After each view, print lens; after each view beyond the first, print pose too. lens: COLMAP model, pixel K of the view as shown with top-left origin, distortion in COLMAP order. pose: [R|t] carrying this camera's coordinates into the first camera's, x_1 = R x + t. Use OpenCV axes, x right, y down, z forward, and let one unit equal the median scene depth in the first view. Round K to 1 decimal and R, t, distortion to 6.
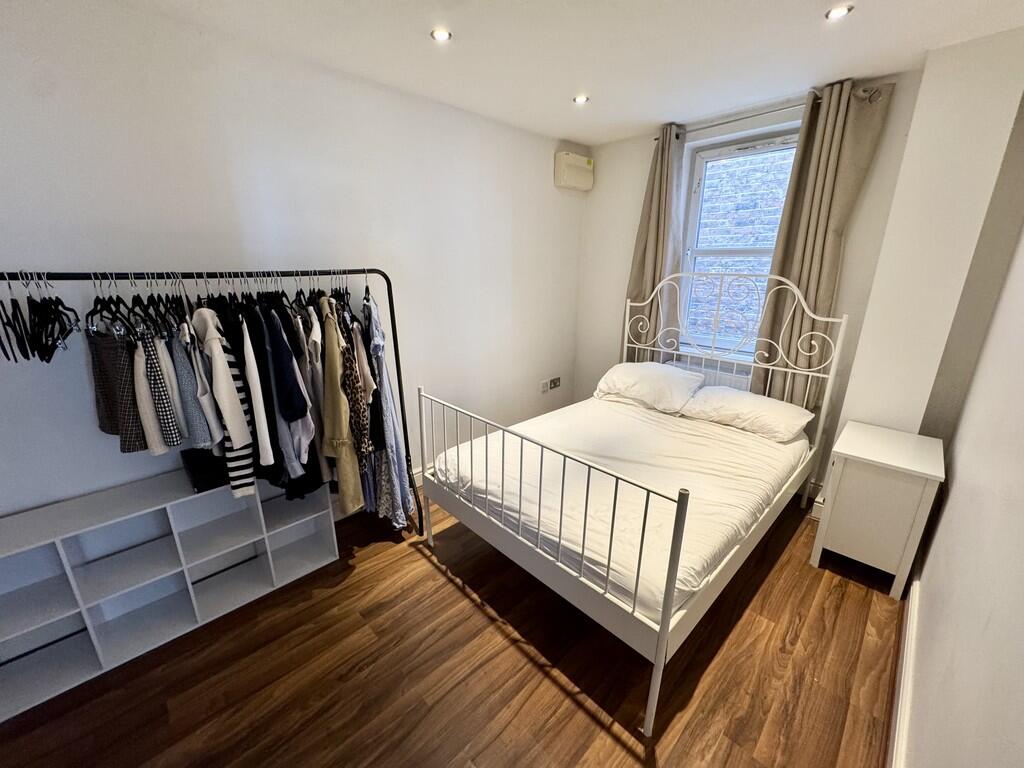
lens RADIAL K [[408.8, 0, 508.3], [0, 408.8, 384.3], [0, 0, 1]] dist [0.002898, -0.000391]
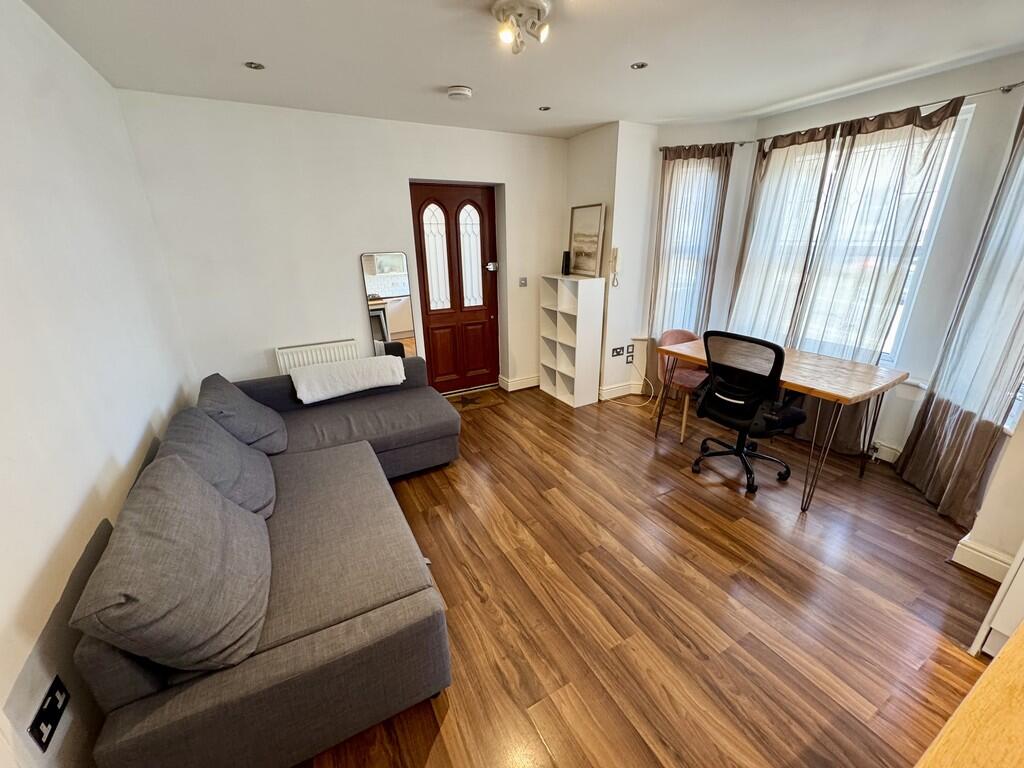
lens RADIAL K [[408.8, 0, 514.0], [0, 408.8, 384.3], [0, 0, 1]] dist [0.002898, -0.000391]
pose [[0.263863, -0.326268, 0.907704, -0.126480], [0.285615, 0.925281, 0.249559, -0.146761], [-0.921303, 0.193405, 0.337334, 0.372627]]
